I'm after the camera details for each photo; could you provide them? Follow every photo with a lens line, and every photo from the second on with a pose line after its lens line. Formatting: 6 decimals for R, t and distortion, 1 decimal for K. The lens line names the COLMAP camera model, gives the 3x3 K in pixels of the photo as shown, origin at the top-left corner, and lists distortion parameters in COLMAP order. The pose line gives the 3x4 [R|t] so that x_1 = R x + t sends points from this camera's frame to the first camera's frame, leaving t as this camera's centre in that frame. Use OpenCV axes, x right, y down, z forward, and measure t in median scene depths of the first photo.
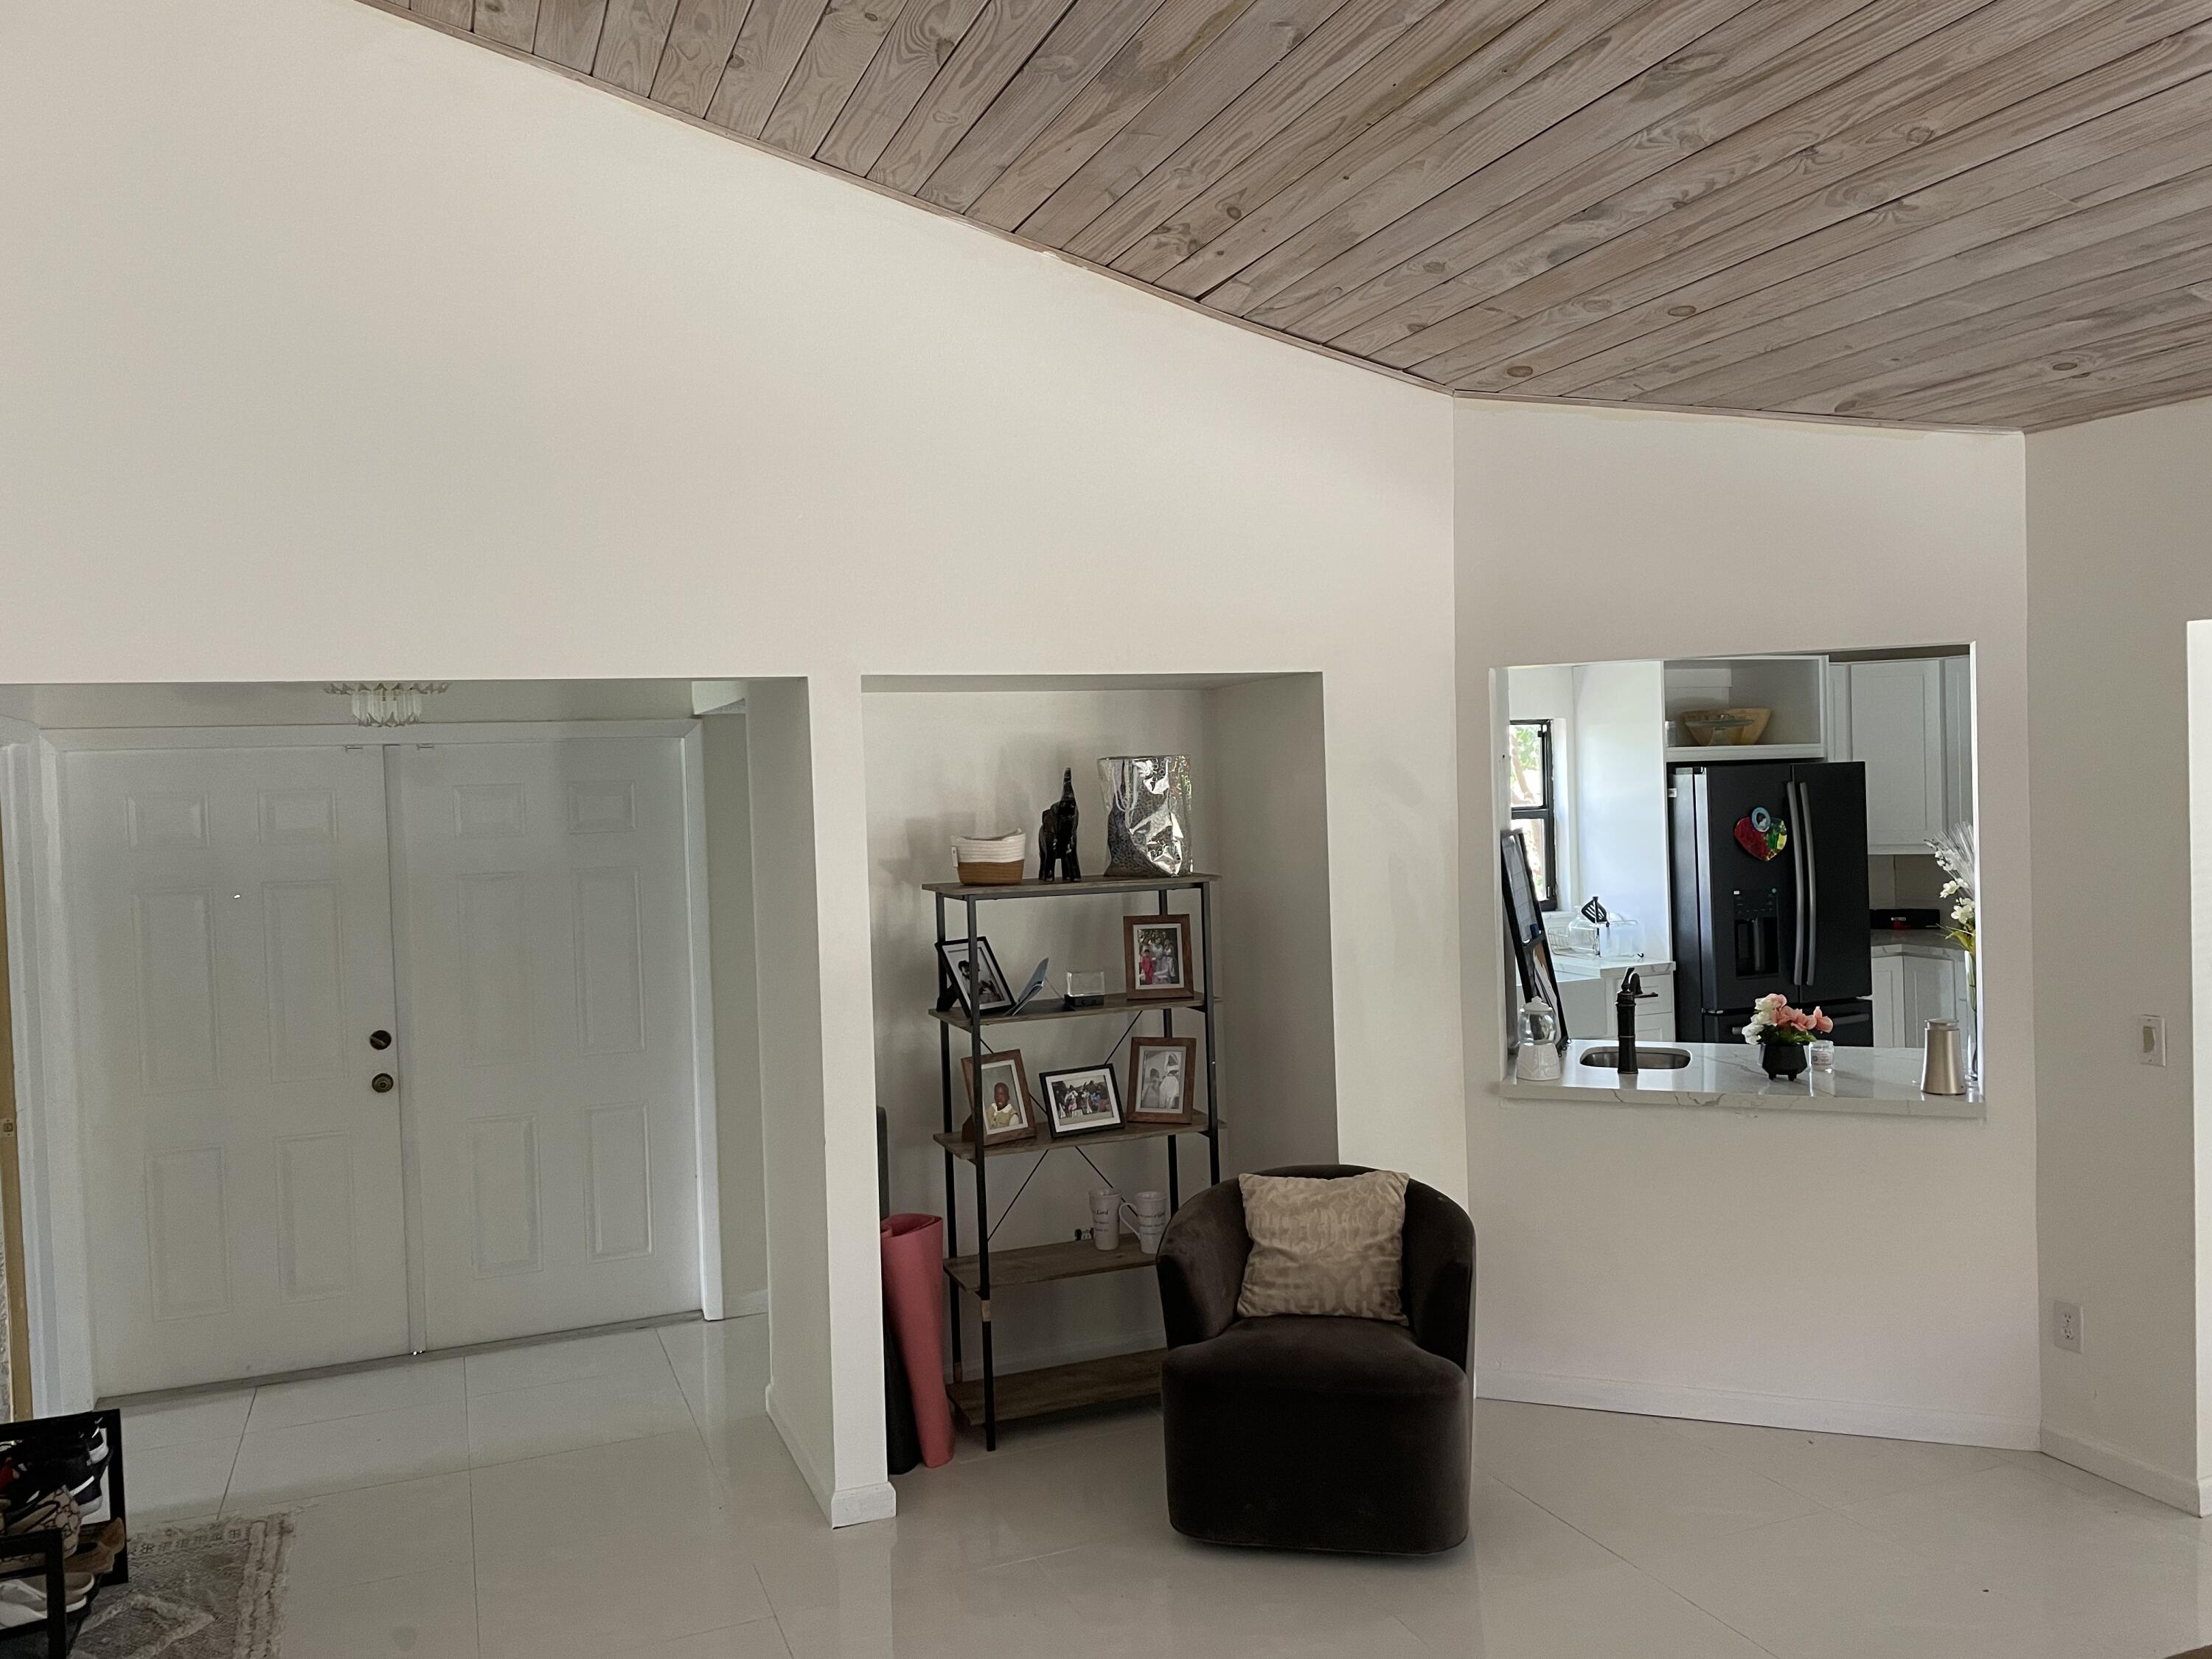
lens RADIAL K [[1660.0, 0, 1122.0], [0, 1660.0, 823.4], [0, 0, 1]] dist [0.080420, -0.096119]
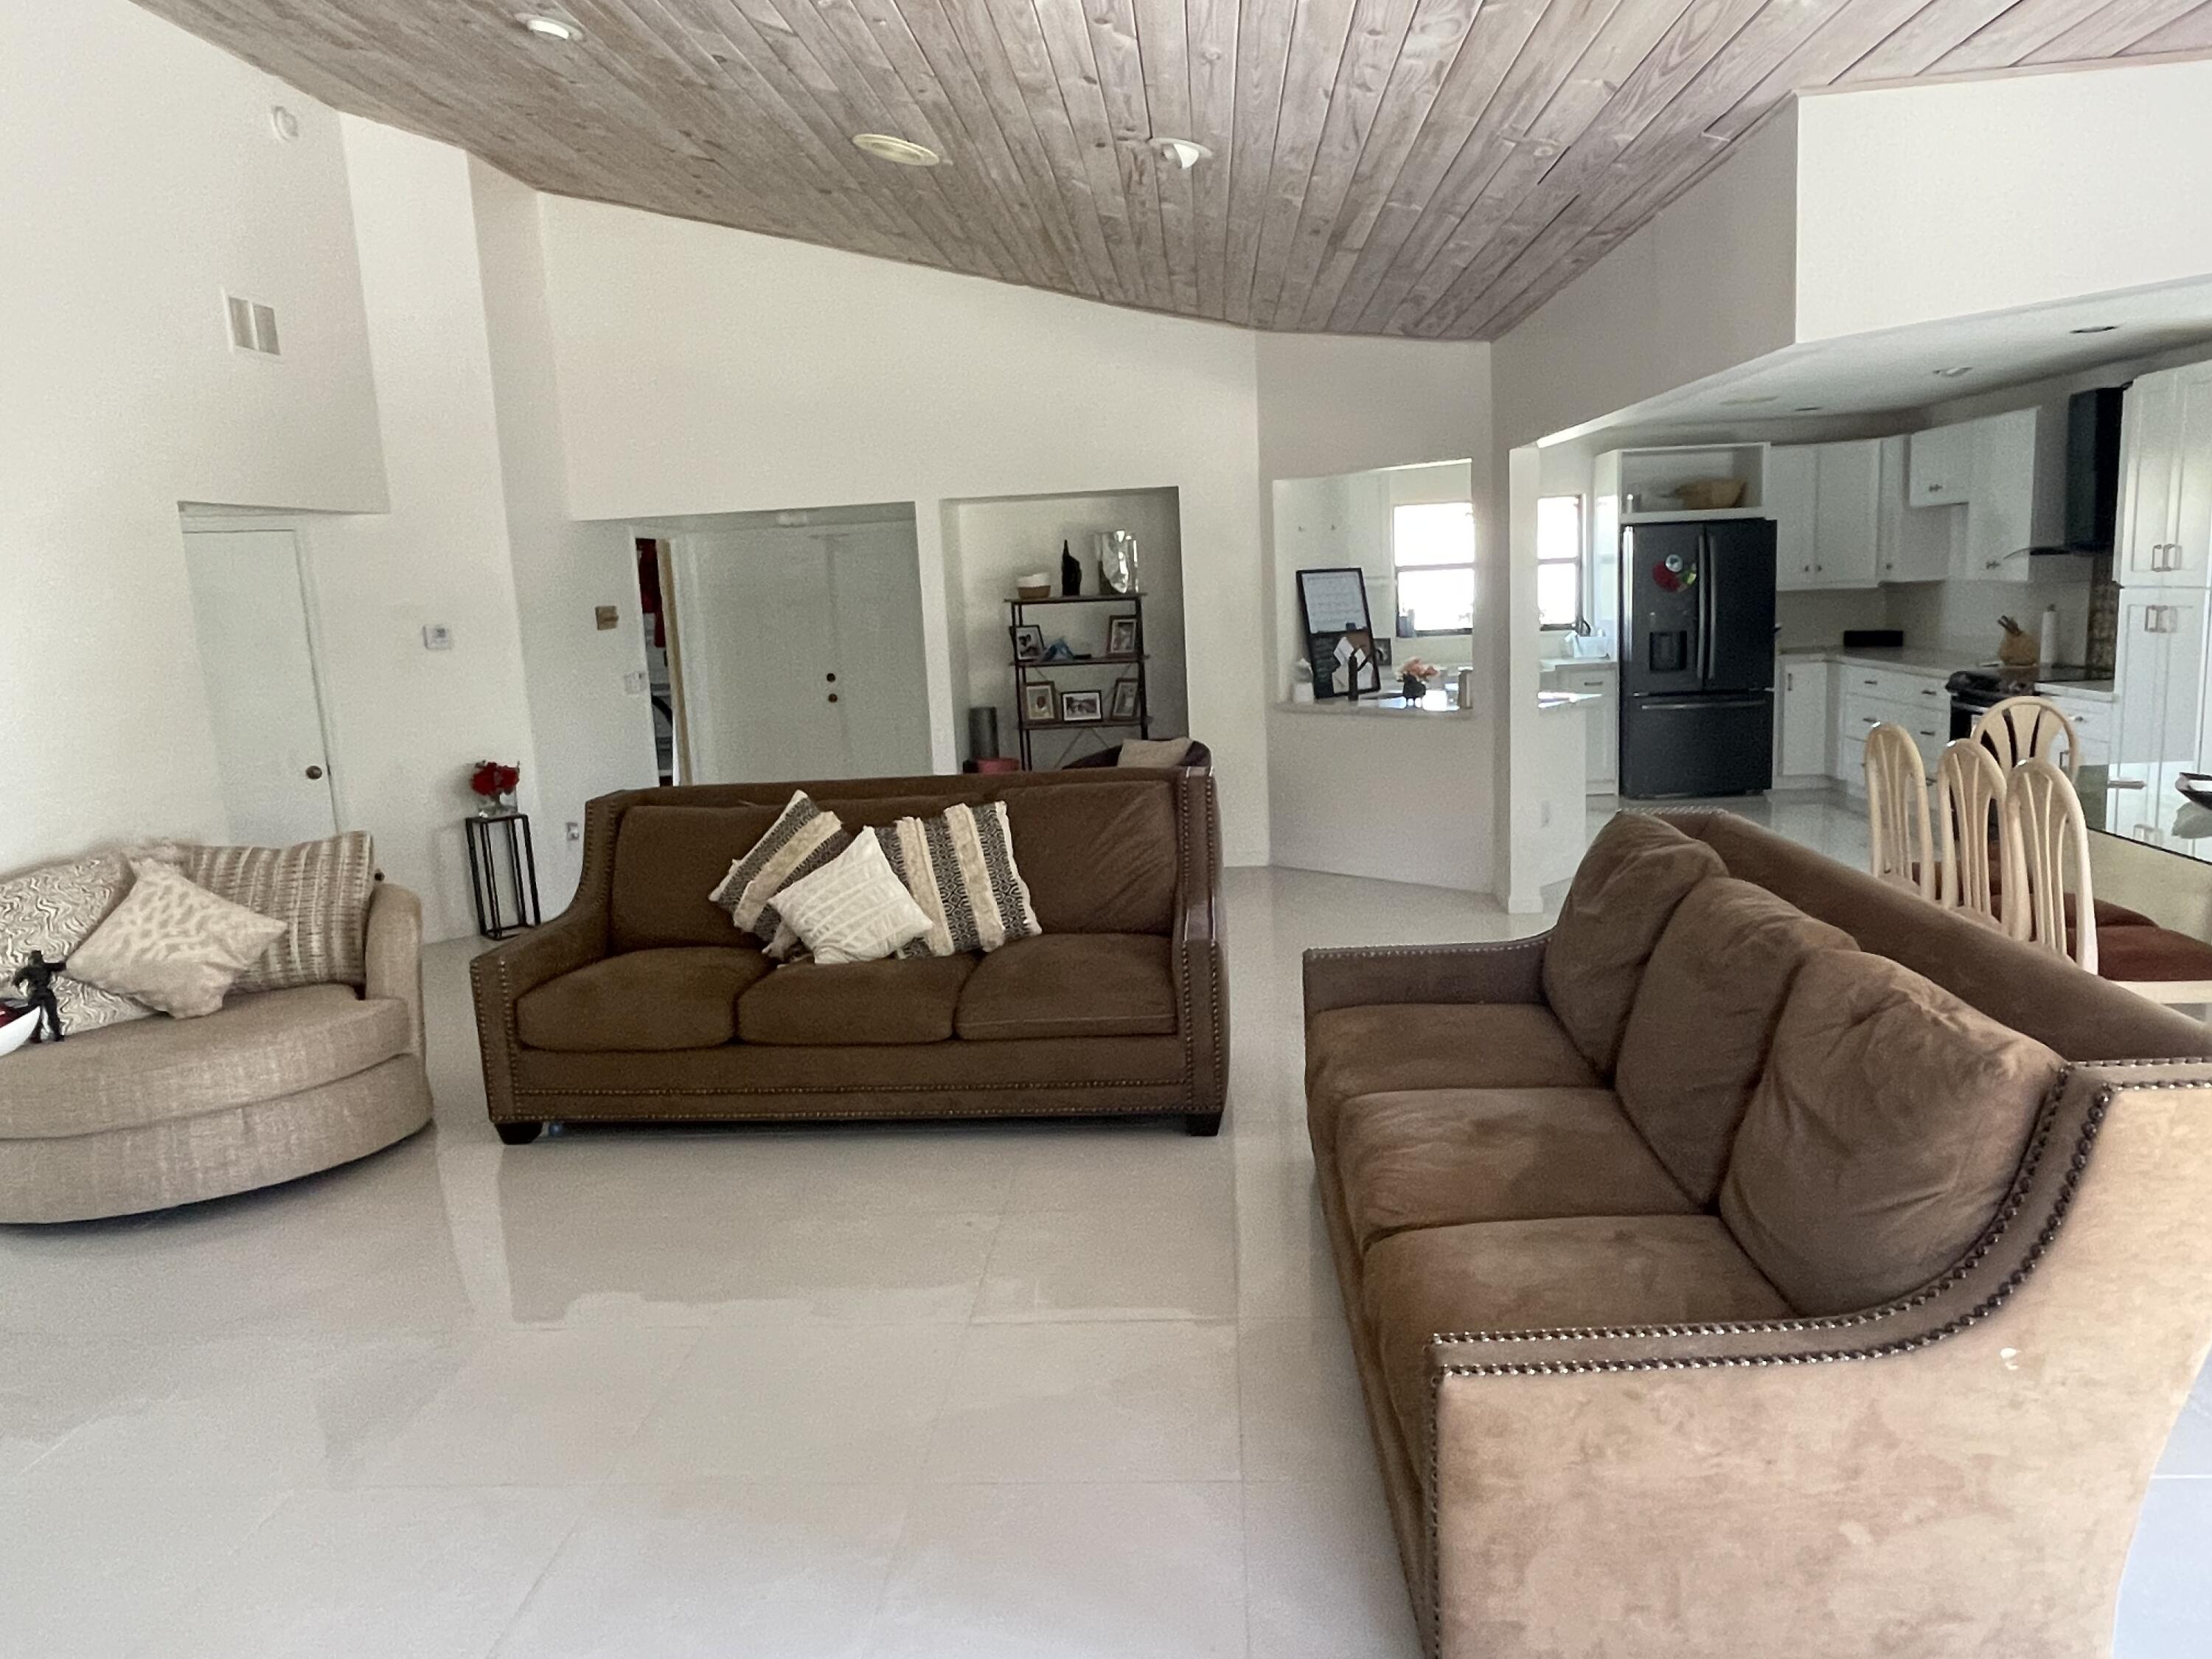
lens RADIAL K [[1493.5, 0, 1100.6], [0, 1493.5, 835.3], [0, 0, 1]] dist [-0.011131, -0.000437]
pose [[0.897501, 0.064832, -0.436221, 0.510184], [0.008078, 0.986552, 0.163245, 0.015730], [0.440939, -0.150036, 0.884908, -0.395487]]
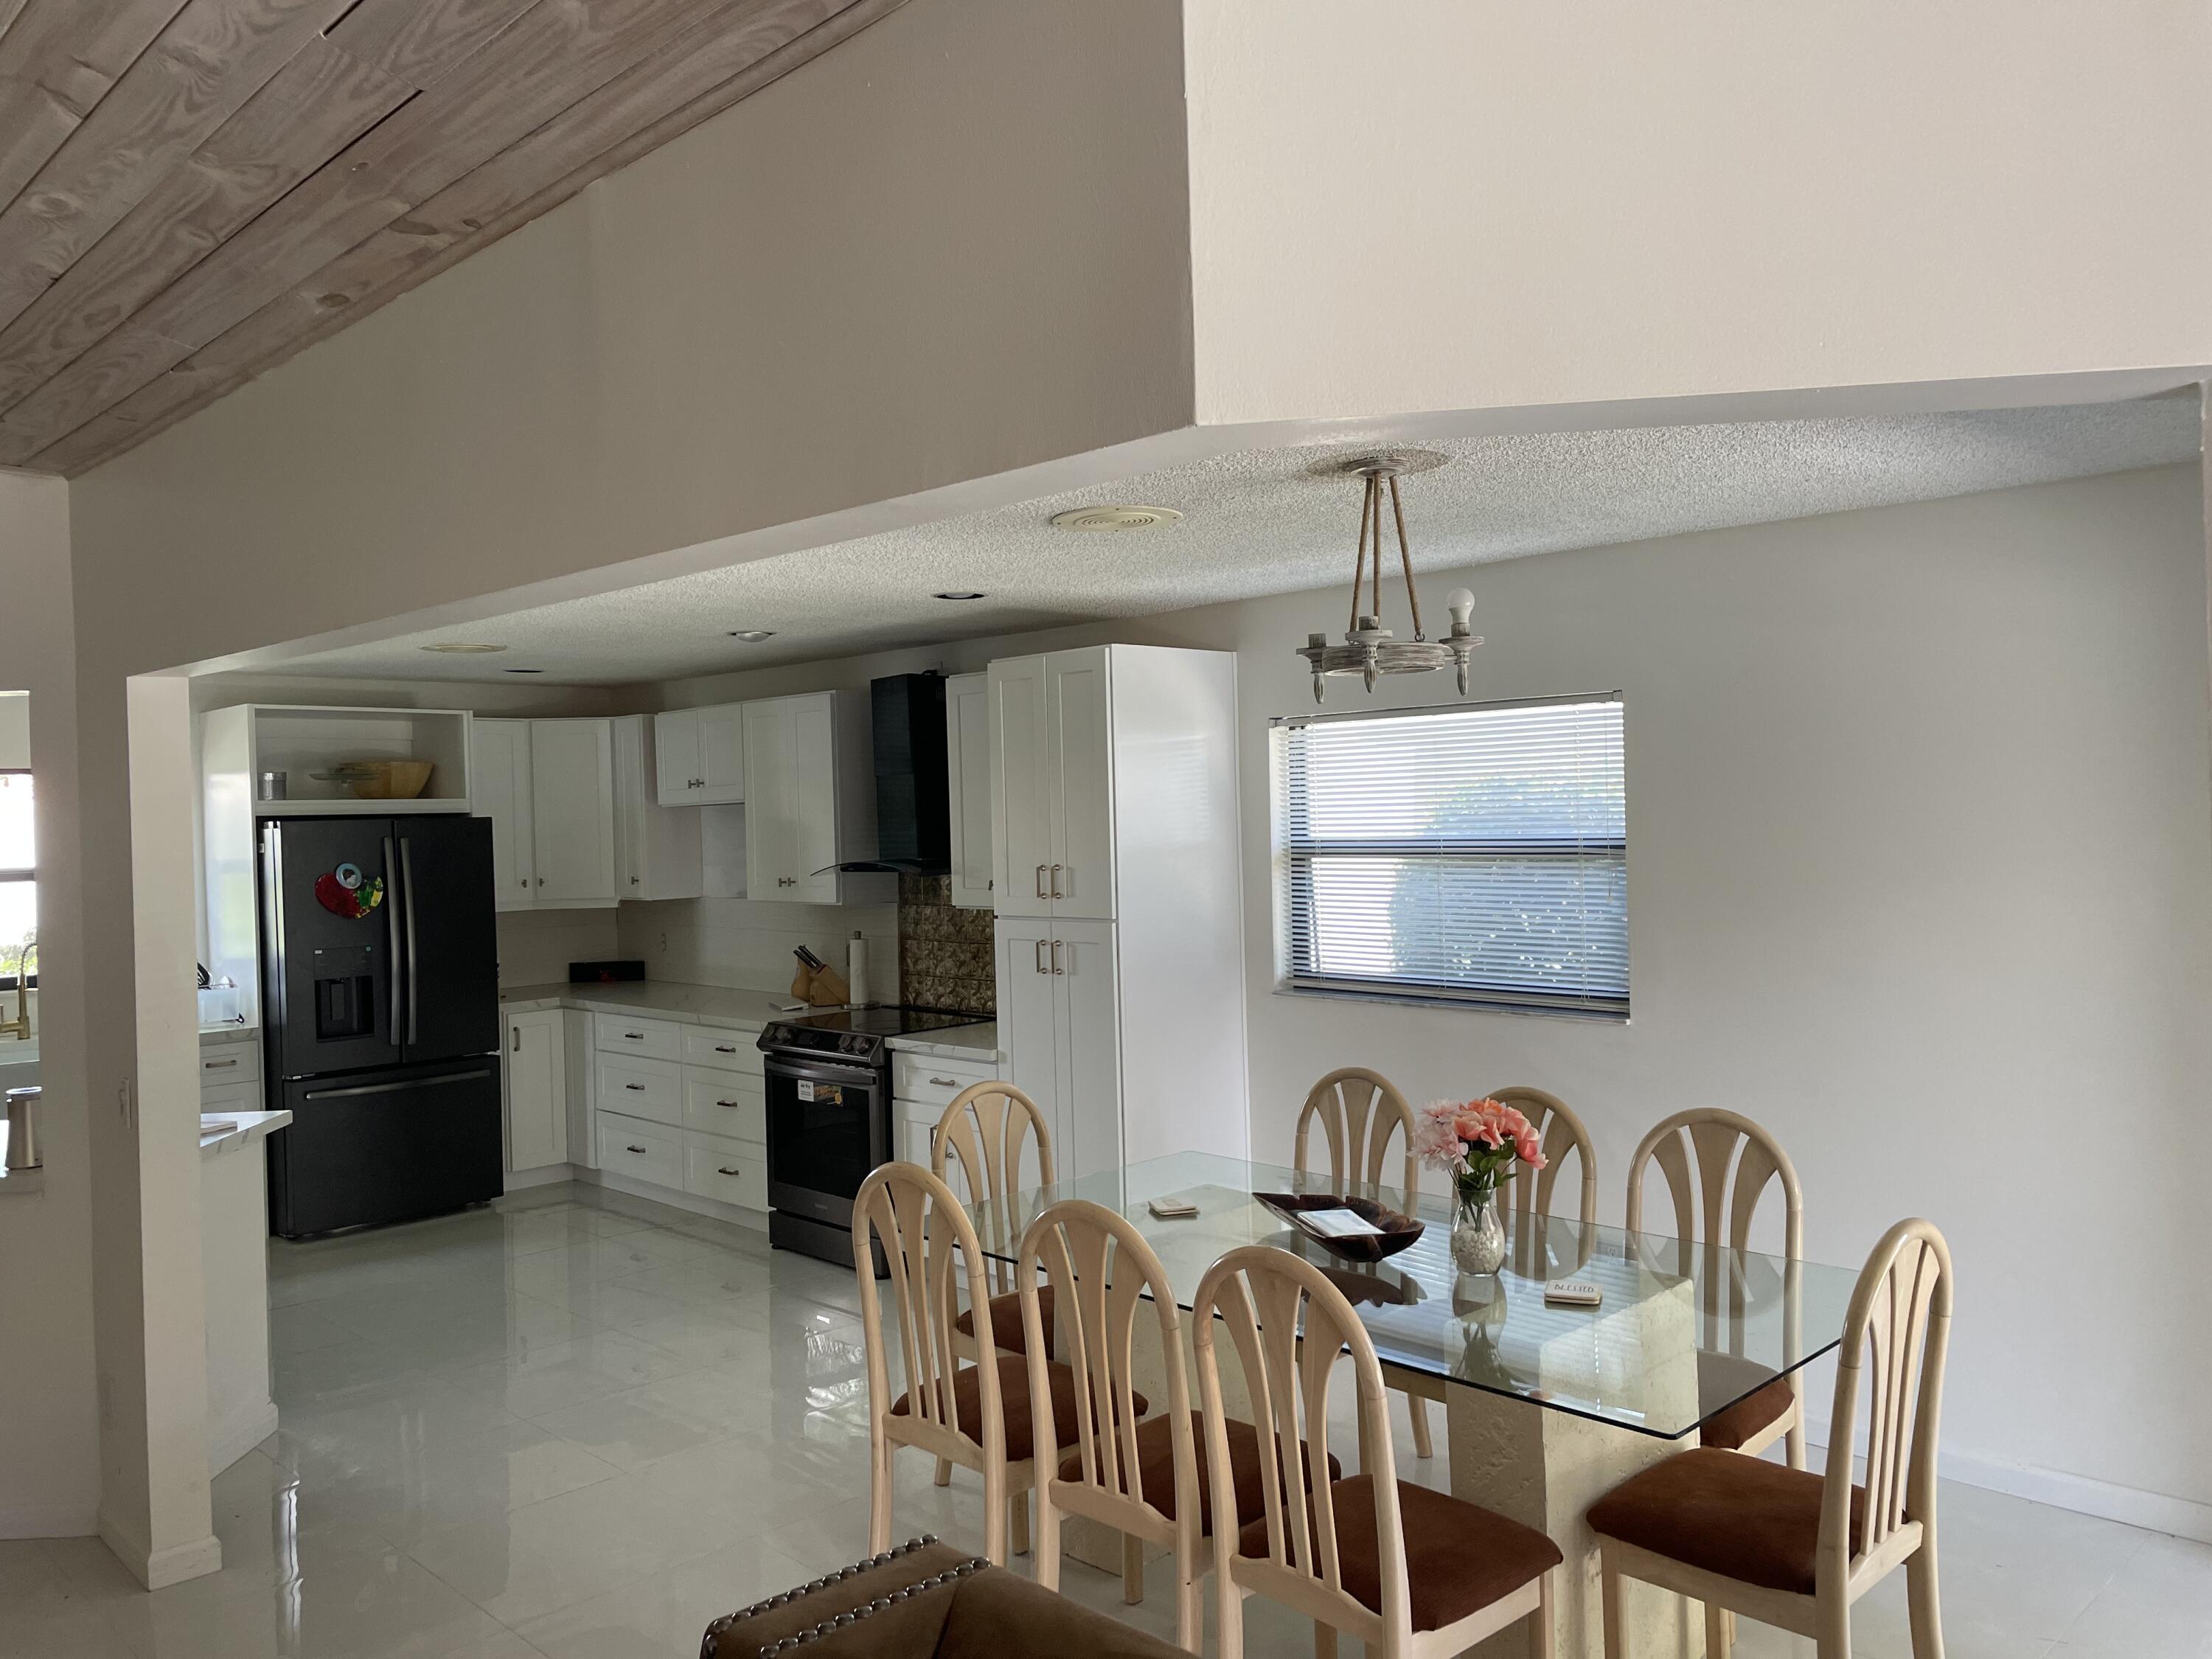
lens RADIAL K [[1660.0, 0, 1109.1], [0, 1660.0, 821.7], [0, 0, 1]] dist [0.080420, -0.096119]
pose [[0.921435, 0.007887, 0.388452, 0.405747], [0.005003, 0.999470, -0.032159, -0.000001], [-0.388500, 0.031576, 0.920908, -0.069787]]
